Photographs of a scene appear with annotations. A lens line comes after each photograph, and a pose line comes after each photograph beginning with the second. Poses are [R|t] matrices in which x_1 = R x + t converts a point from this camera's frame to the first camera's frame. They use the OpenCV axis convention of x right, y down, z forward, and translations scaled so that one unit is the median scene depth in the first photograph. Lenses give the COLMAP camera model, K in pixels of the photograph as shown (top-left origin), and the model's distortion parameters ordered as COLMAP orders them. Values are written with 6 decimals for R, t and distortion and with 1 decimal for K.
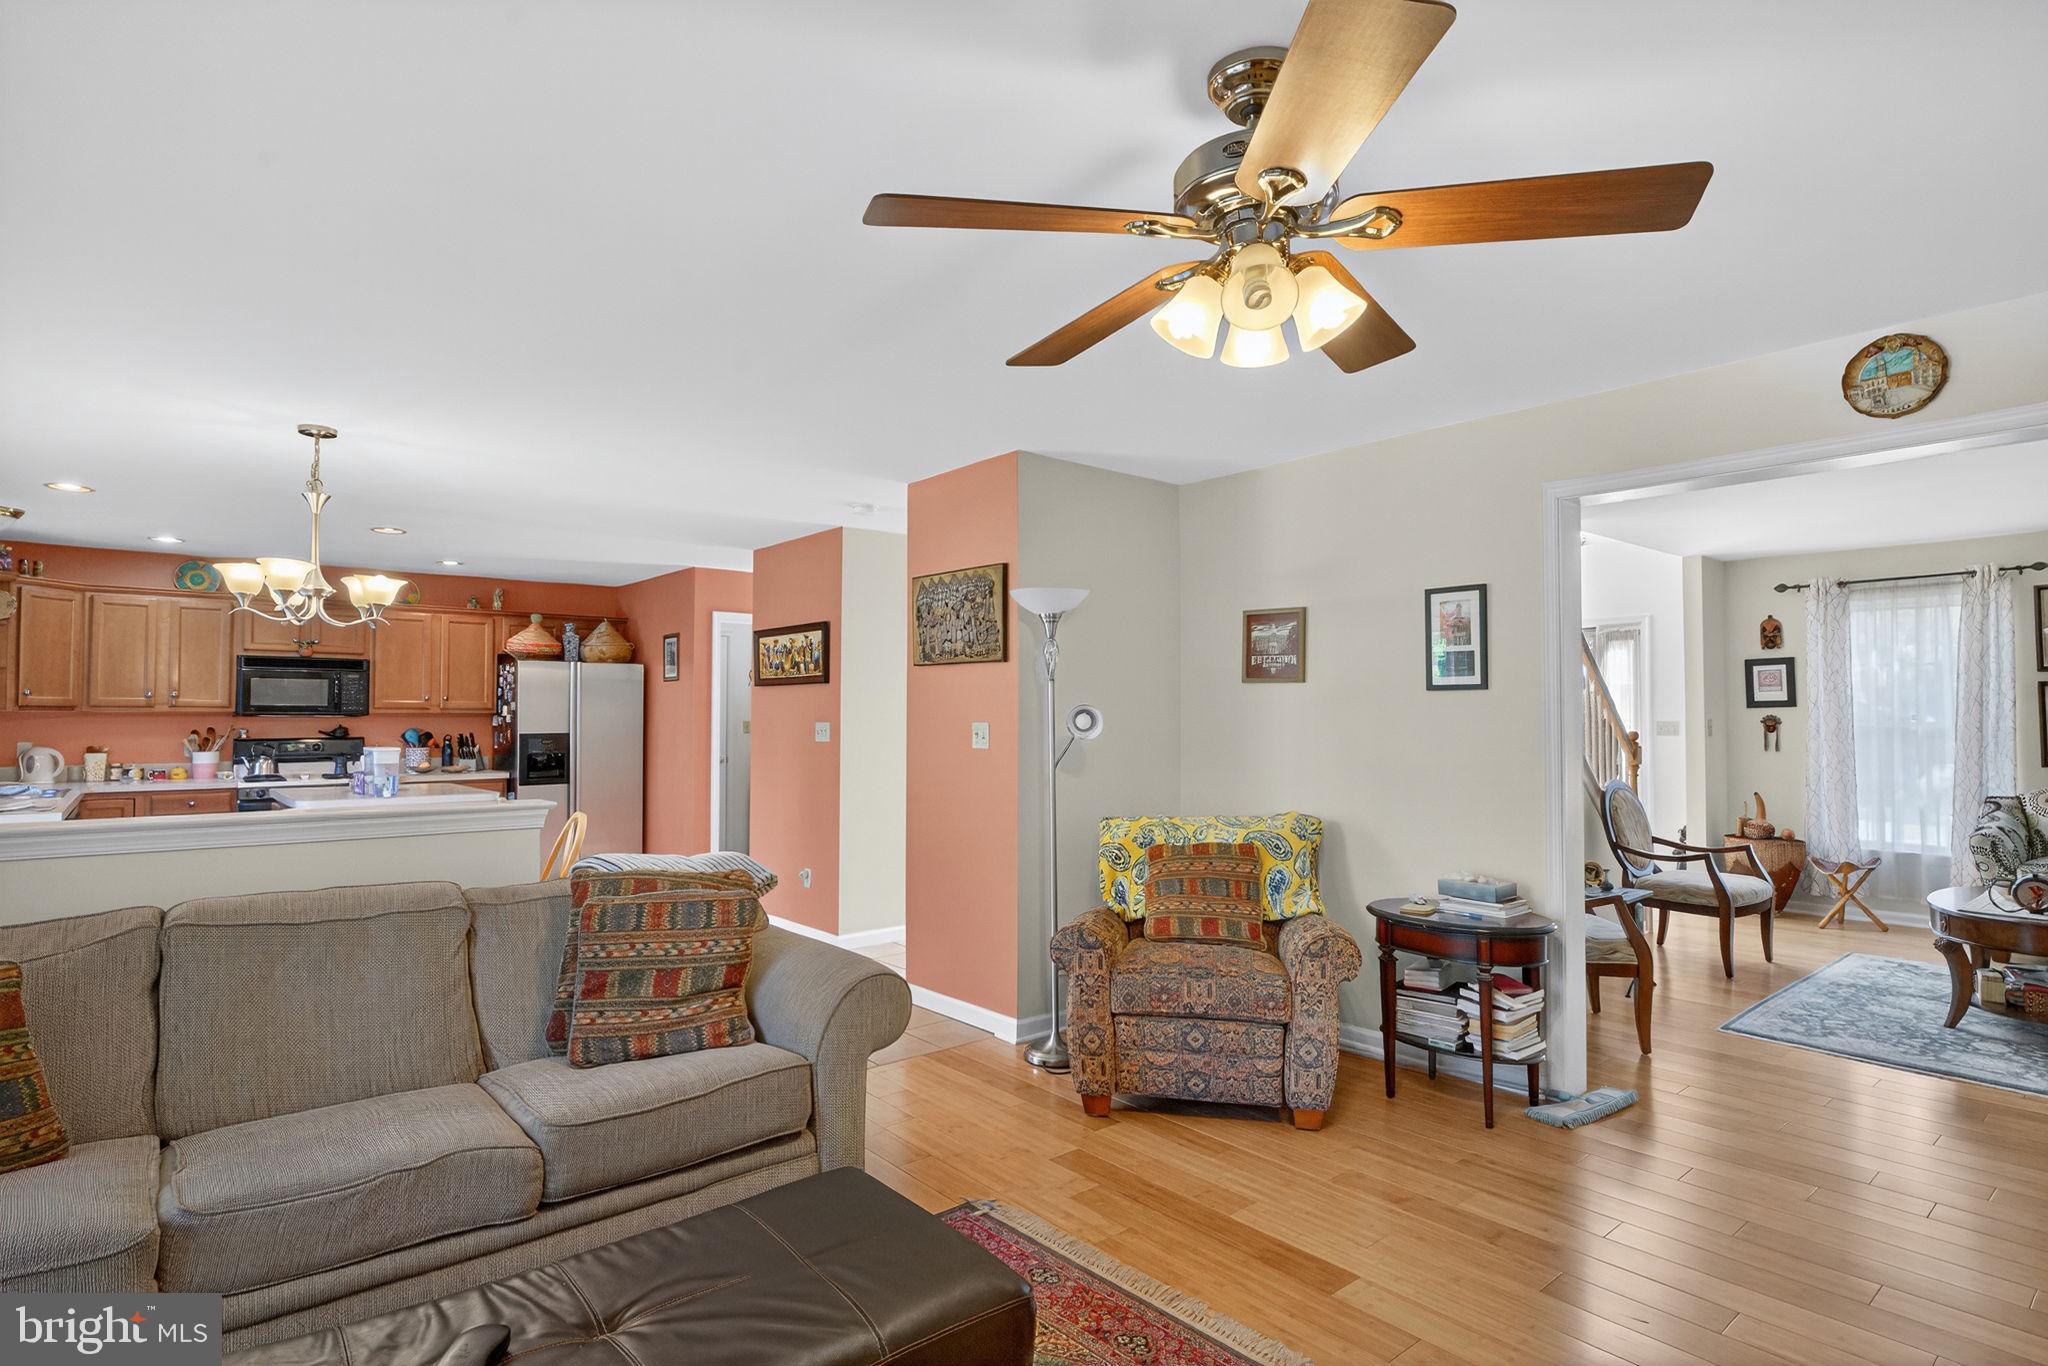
lens RADIAL K [[1039.6, 0, 1024.0], [0, 1039.6, 683.0], [0, 0, 1]] dist [-0.001820, 0.000031]
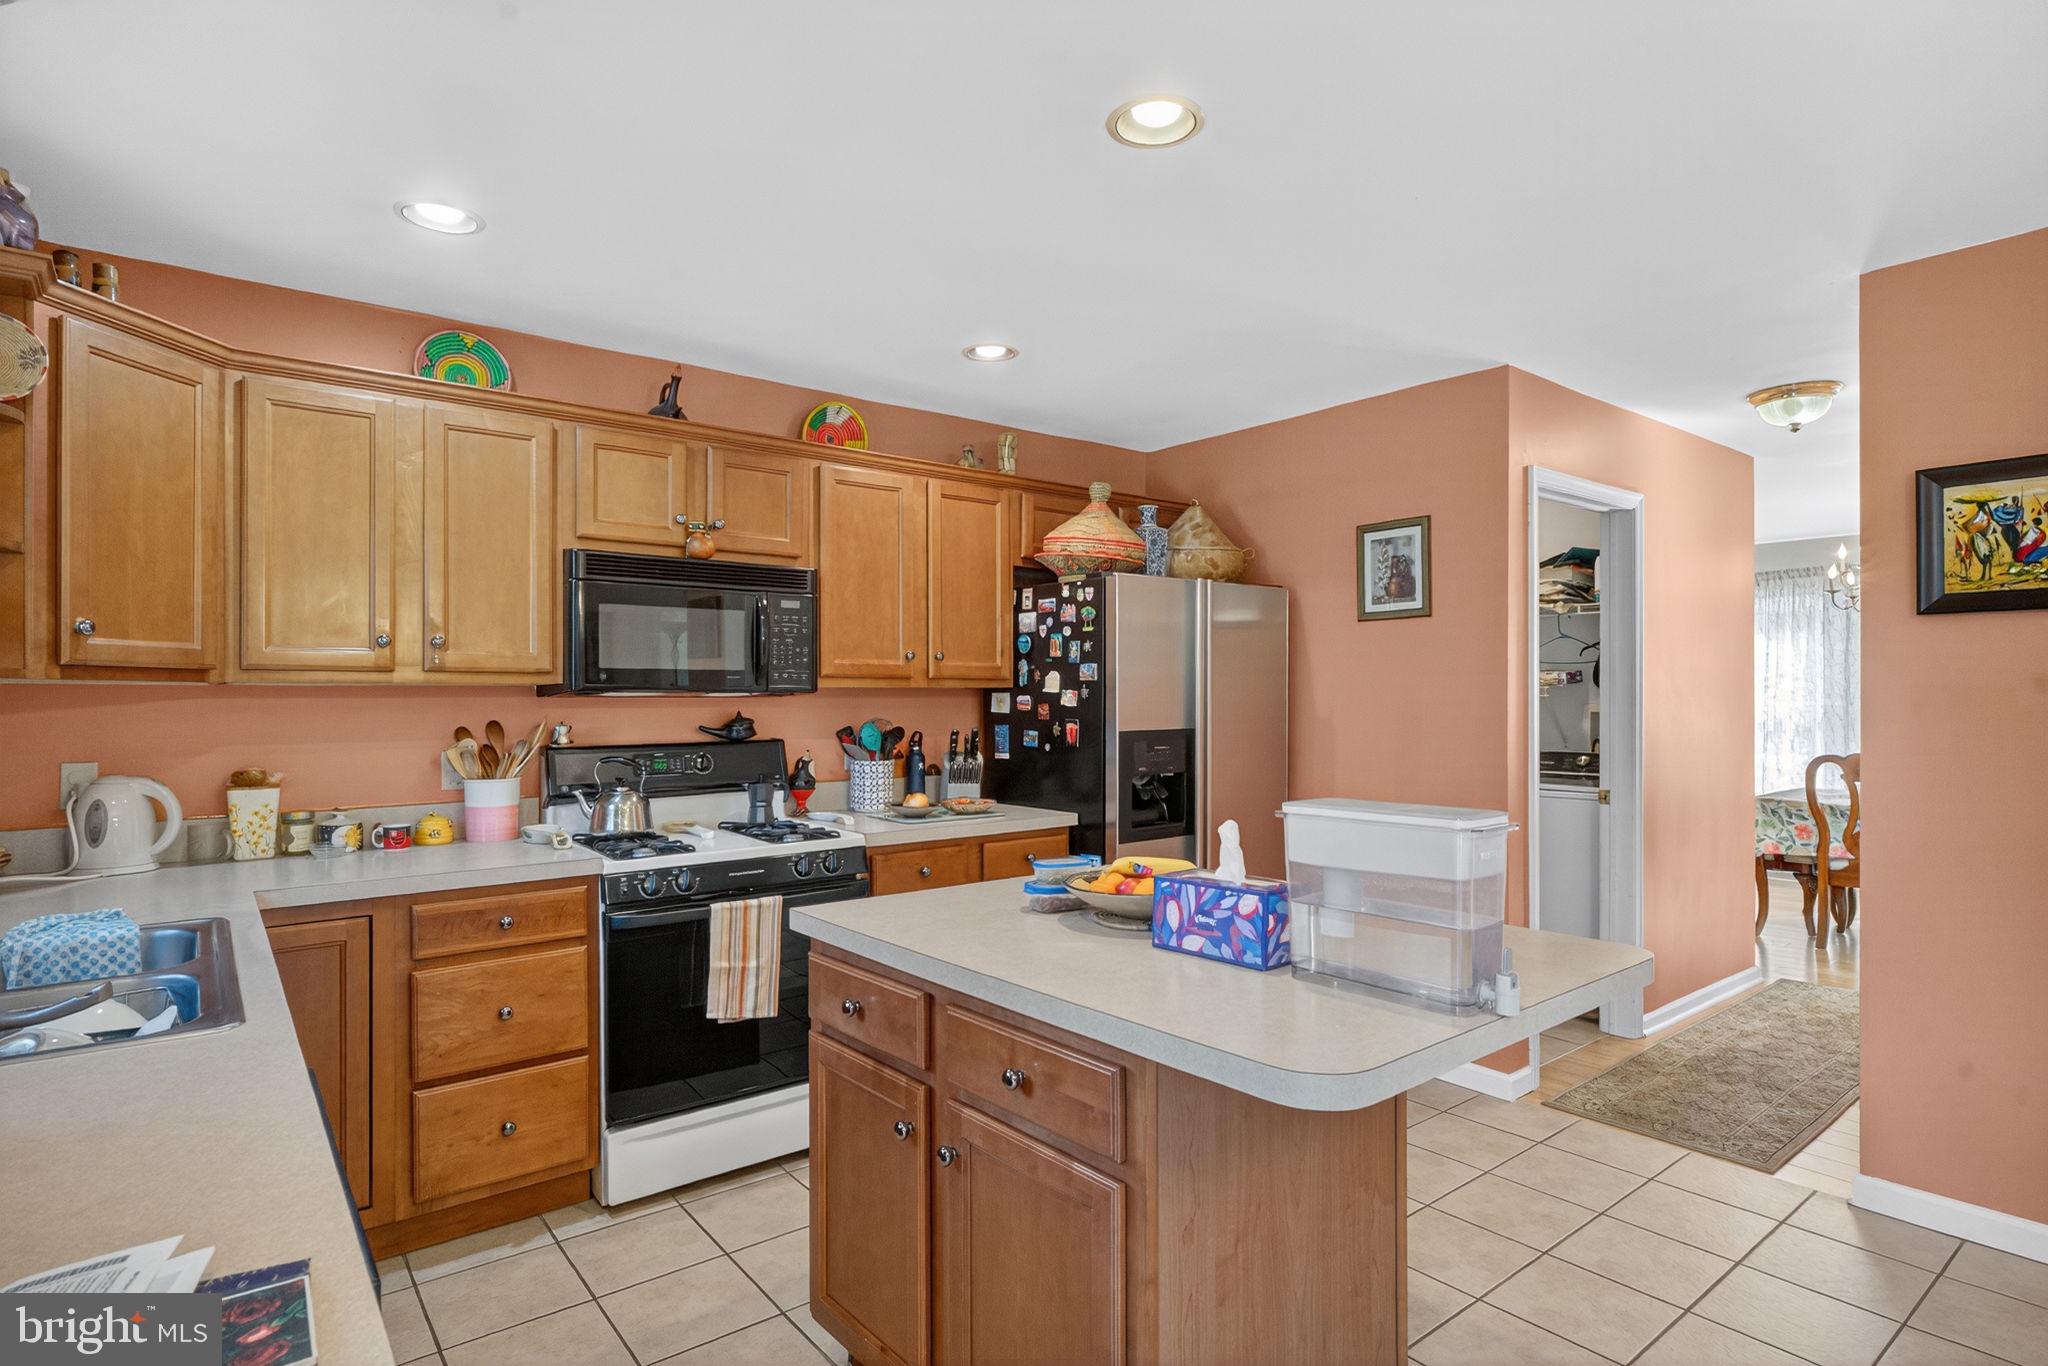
lens RADIAL K [[1056.9, 0, 1024.0], [0, 1056.9, 683.0], [0, 0, 1]] dist [-0.001390, 0.000115]
pose [[0.999464, -0.003773, -0.032523, -0.552826], [0.004457, 0.999770, 0.020989, 0.019000], [0.032437, -0.021122, 0.999251, 0.571951]]
